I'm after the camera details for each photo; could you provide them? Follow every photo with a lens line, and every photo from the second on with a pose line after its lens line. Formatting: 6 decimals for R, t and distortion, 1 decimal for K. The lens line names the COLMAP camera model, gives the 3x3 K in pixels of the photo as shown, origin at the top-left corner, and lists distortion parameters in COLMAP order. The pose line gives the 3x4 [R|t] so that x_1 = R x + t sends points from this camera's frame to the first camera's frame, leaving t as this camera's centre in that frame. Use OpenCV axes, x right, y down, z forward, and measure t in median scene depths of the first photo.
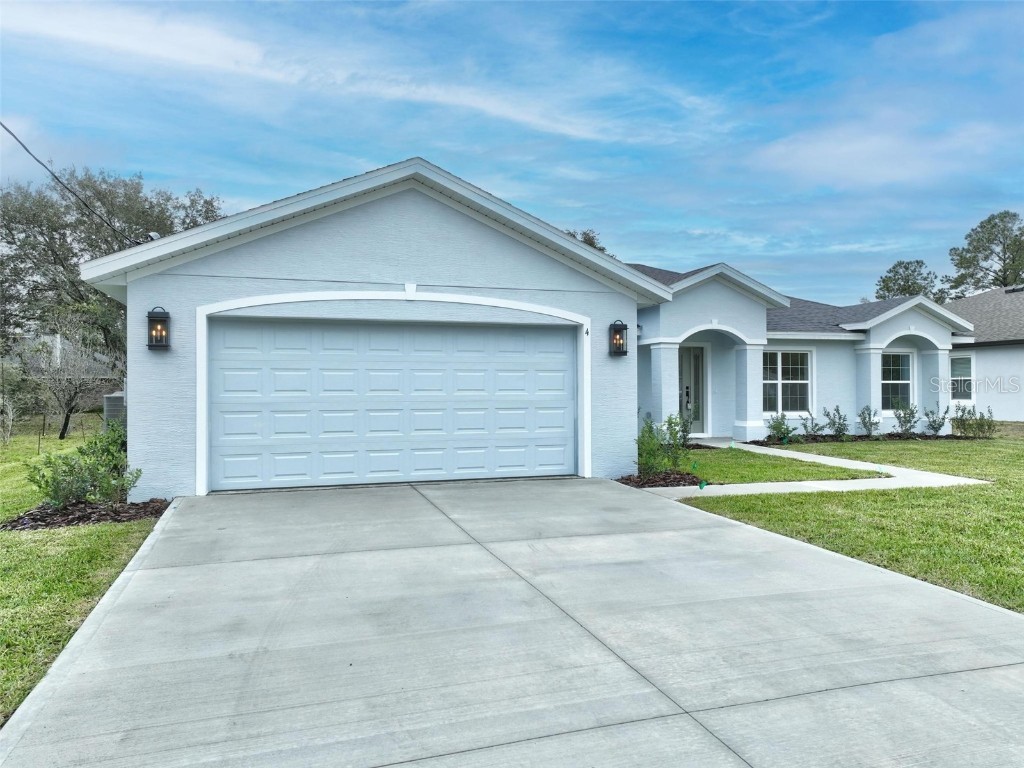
lens RADIAL K [[712.2, 0, 512.0], [0, 712.2, 384.0], [0, 0, 1]] dist [0.002434, 0.001099]
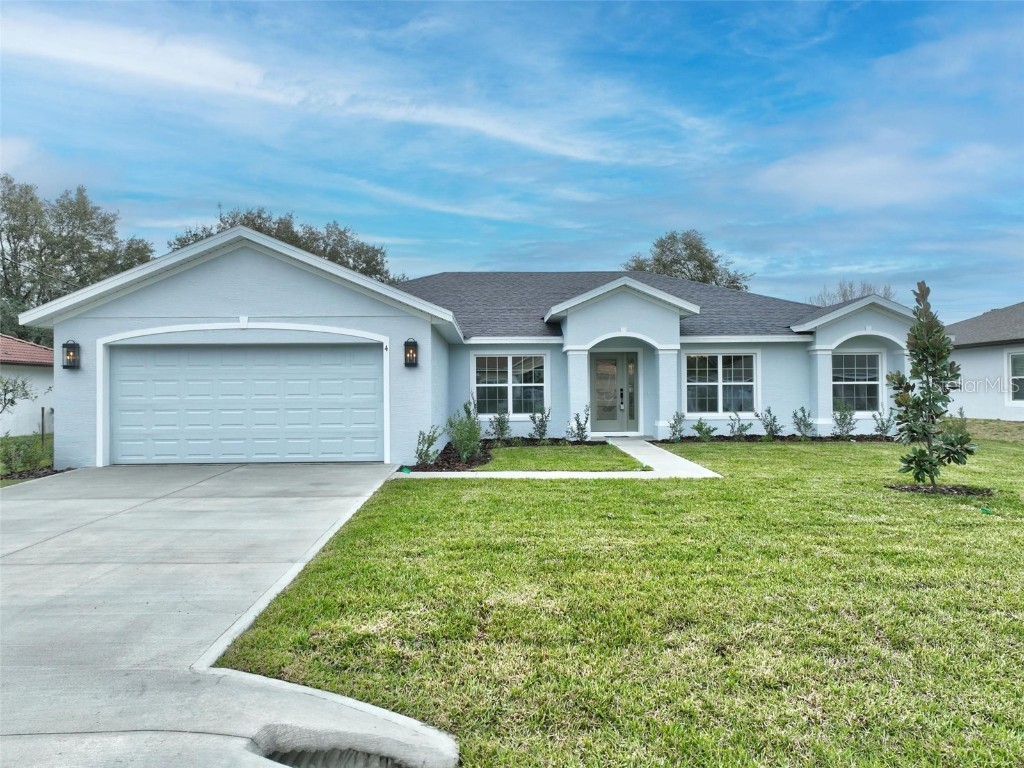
lens RADIAL K [[709.1, 0, 512.0], [0, 709.1, 384.0], [0, 0, 1]] dist [0.029668, 0.000785]
pose [[0.957717, -0.008320, -0.287591, 0.423600], [0.007860, 0.999965, -0.002752, -0.002378], [0.287604, 0.000375, 0.957749, -0.089659]]
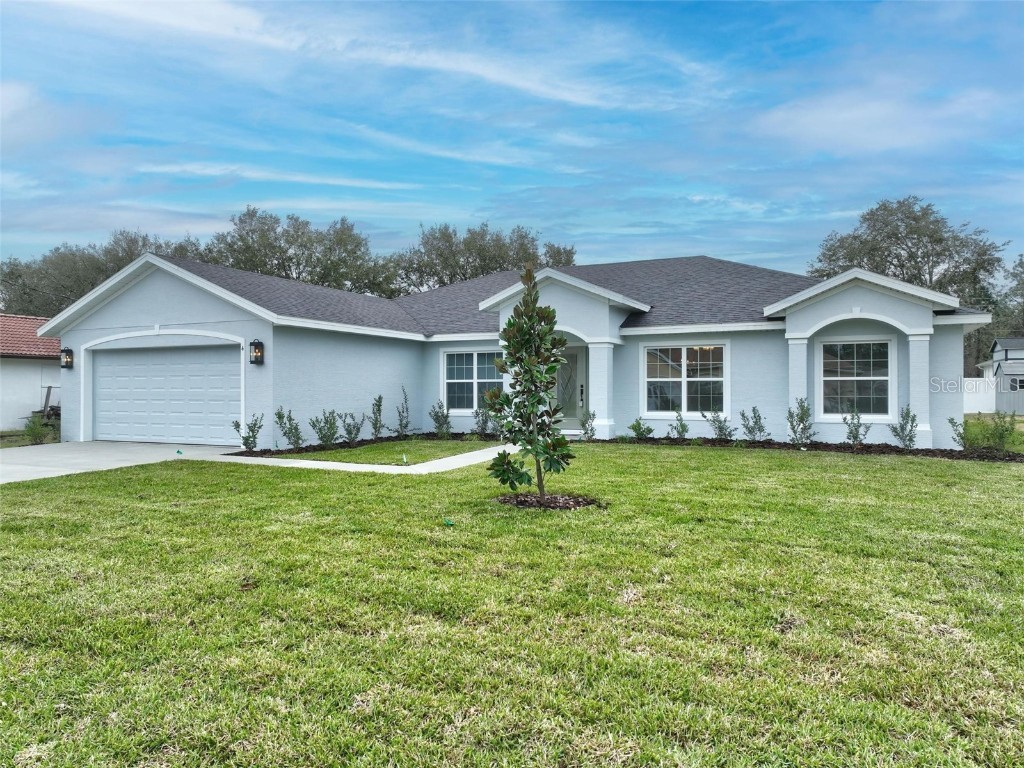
lens RADIAL K [[712.2, 0, 512.0], [0, 712.2, 384.0], [0, 0, 1]] dist [0.002434, 0.001099]
pose [[0.736150, -0.003399, -0.676810, 0.923728], [0.005155, 0.999987, 0.000585, 0.000921], [0.676799, -0.003920, 0.736158, 0.189274]]
